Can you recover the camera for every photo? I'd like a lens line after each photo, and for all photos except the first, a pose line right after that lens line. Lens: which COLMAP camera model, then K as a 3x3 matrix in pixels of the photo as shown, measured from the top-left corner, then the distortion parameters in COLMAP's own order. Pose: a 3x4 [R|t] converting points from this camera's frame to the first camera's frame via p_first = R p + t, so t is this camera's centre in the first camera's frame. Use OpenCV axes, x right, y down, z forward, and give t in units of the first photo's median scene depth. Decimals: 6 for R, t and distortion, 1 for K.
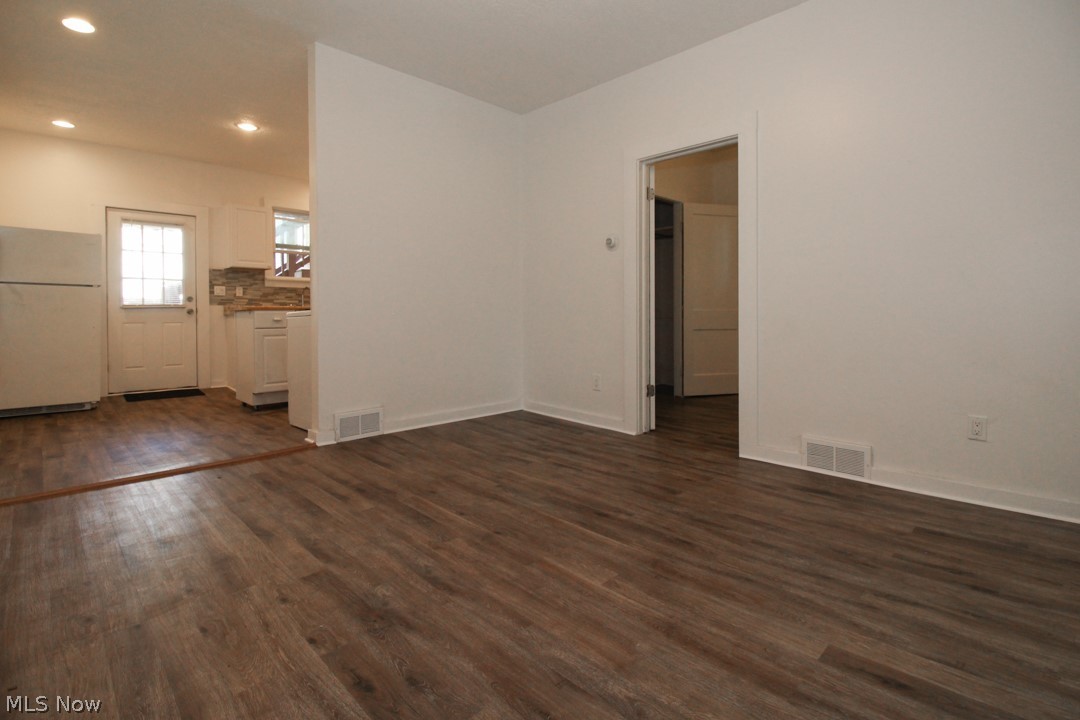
lens RADIAL K [[517.4, 0, 541.7], [0, 517.4, 370.8], [0, 0, 1]] dist [0.003595, -0.000098]
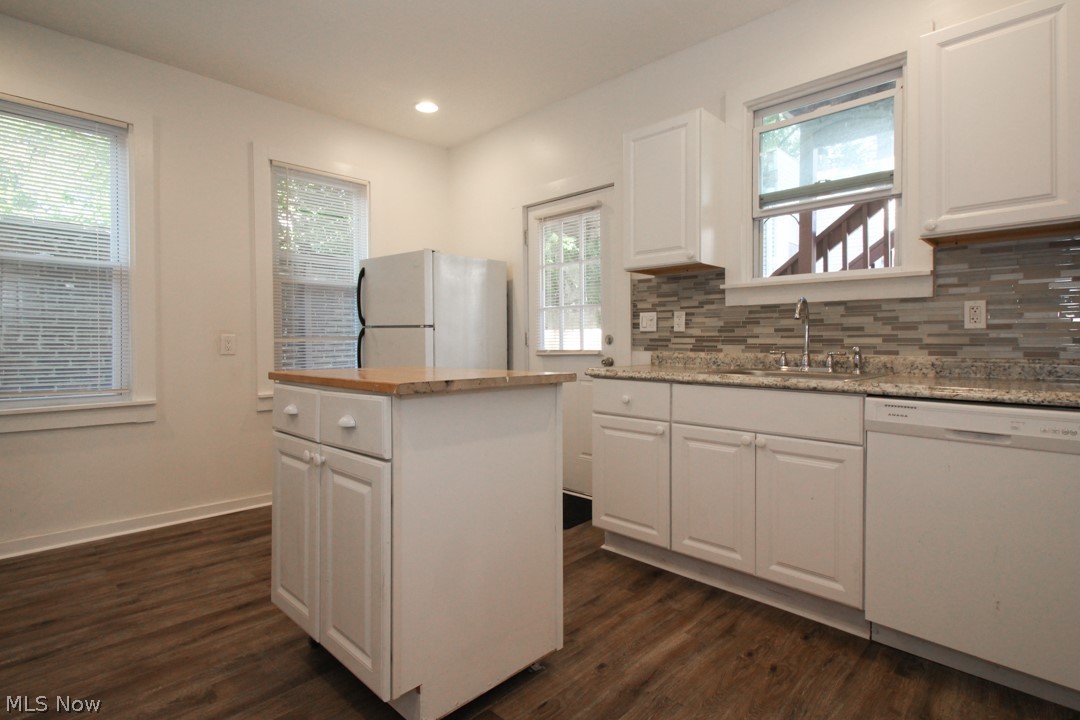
lens RADIAL K [[548.5, 0, 539.7], [0, 548.5, 355.1], [0, 0, 1]] dist [0.001799, 0.000120]
pose [[0.025529, 0.026621, -0.999320, -0.104420], [-0.107764, 0.993893, 0.023724, -0.122300], [0.993849, 0.107085, 0.028242, 0.871951]]
